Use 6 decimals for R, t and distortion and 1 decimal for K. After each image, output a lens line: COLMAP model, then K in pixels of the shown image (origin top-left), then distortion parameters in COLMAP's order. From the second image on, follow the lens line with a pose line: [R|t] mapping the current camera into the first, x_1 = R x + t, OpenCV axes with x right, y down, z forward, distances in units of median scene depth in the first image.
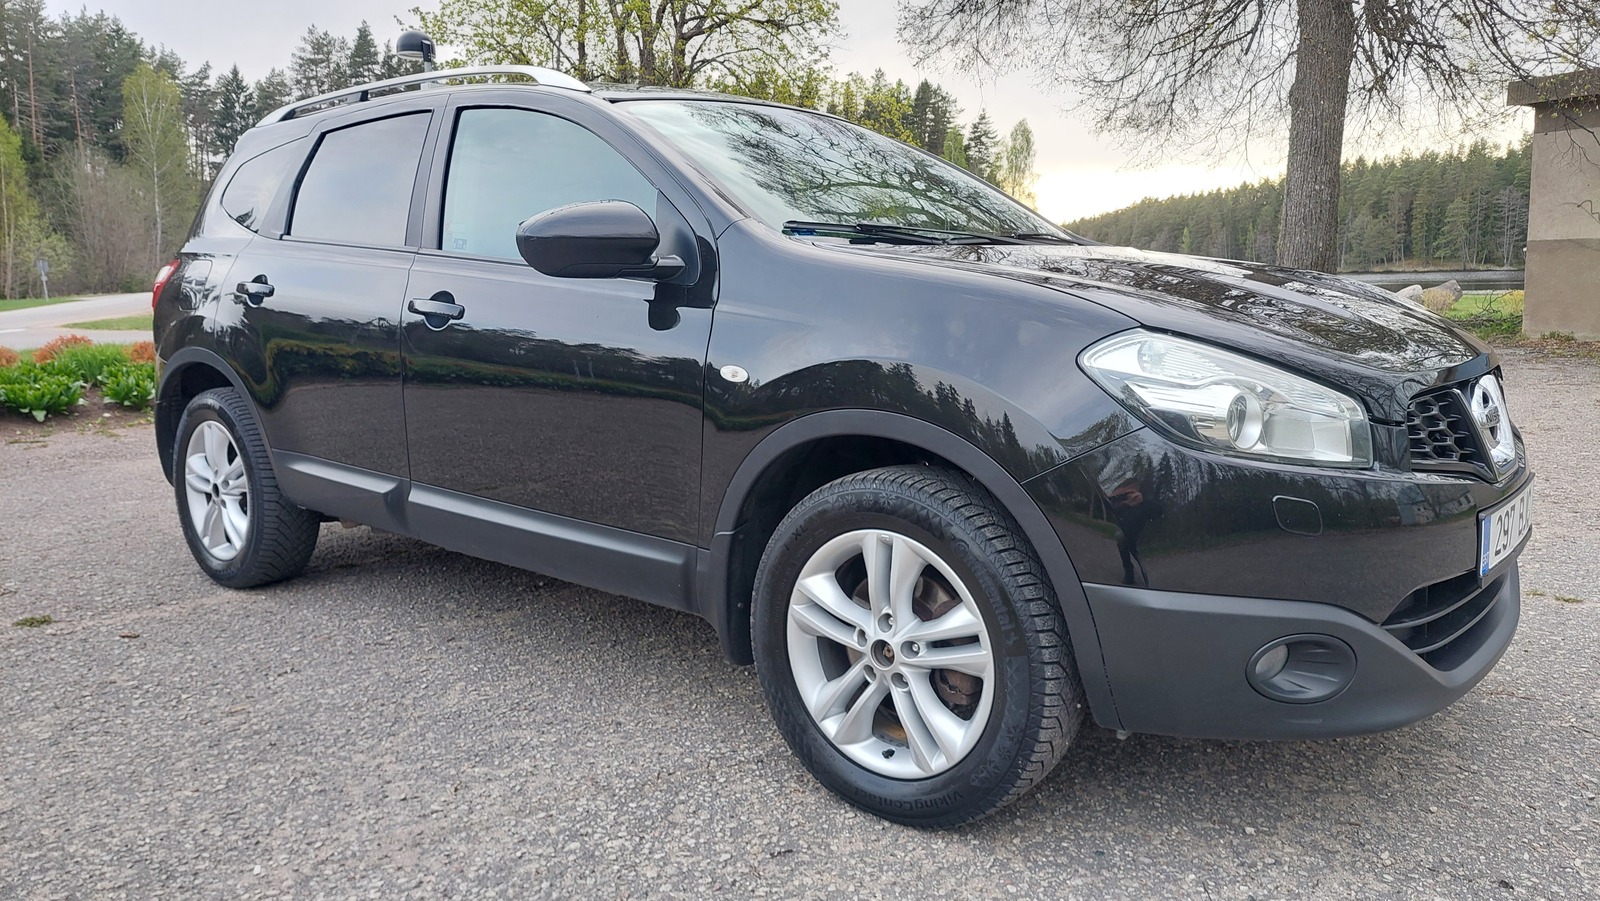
lens RADIAL K [[1183.0, 0, 835.5], [0, 1183.0, 449.1], [0, 0, 1]] dist [0.082095, -0.102917]
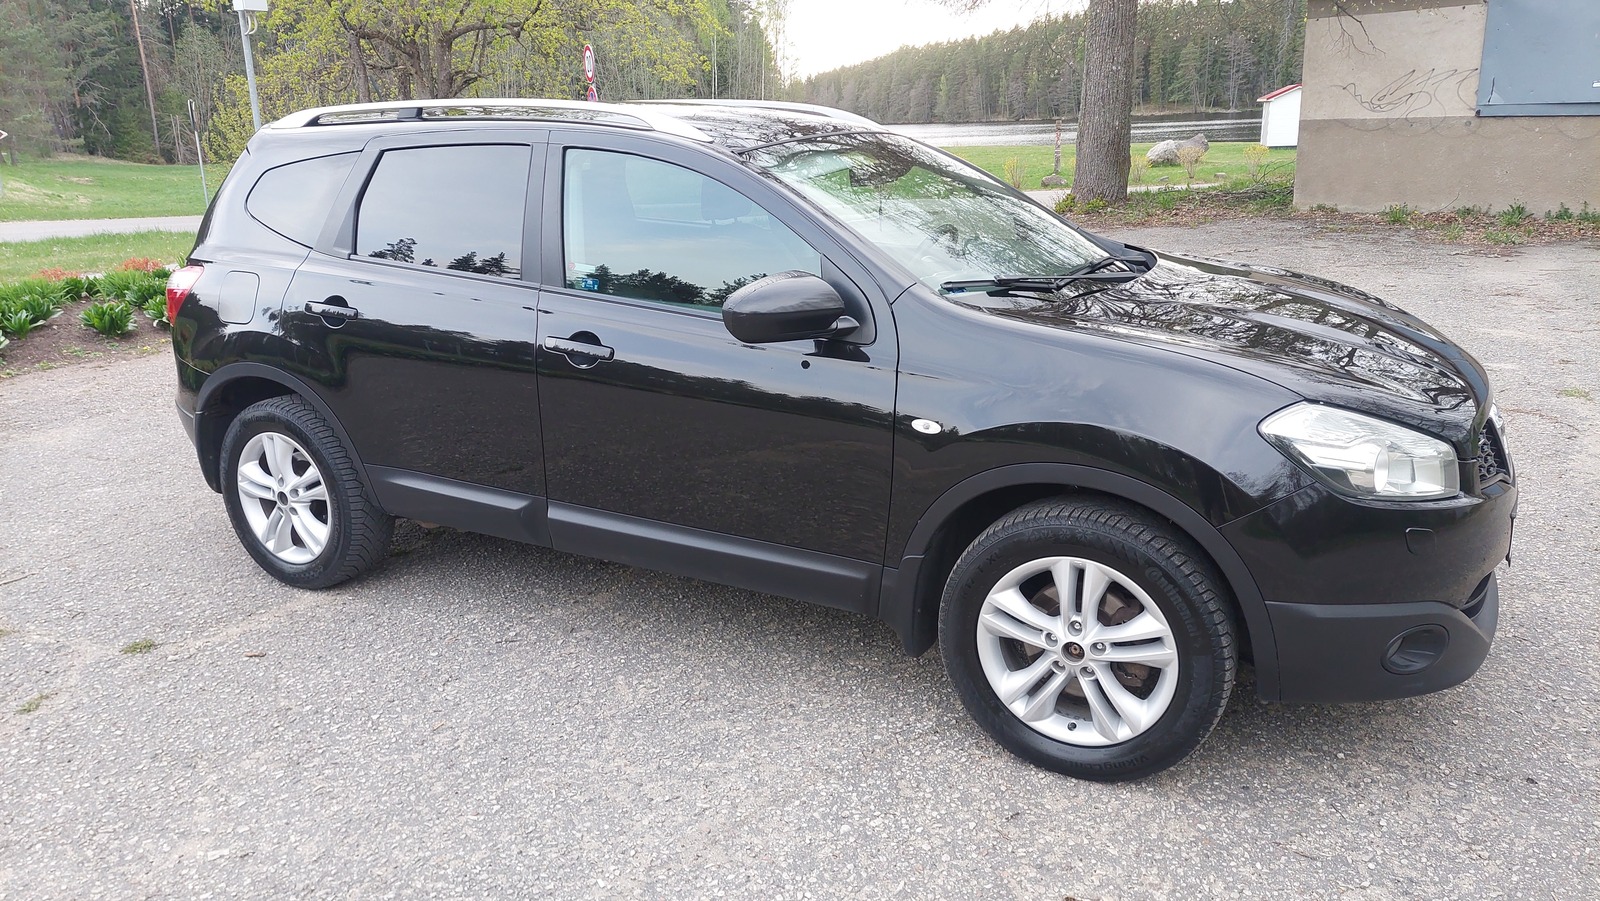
lens RADIAL K [[1189.8, 0, 793.4], [0, 1189.8, 446.6], [0, 0, 1]] dist [0.083991, -0.100408]
pose [[0.981930, -0.067600, 0.176759, -0.415337], [0.043860, 0.989885, 0.134920, -0.204231], [-0.184091, -0.124730, 0.974963, -0.133256]]
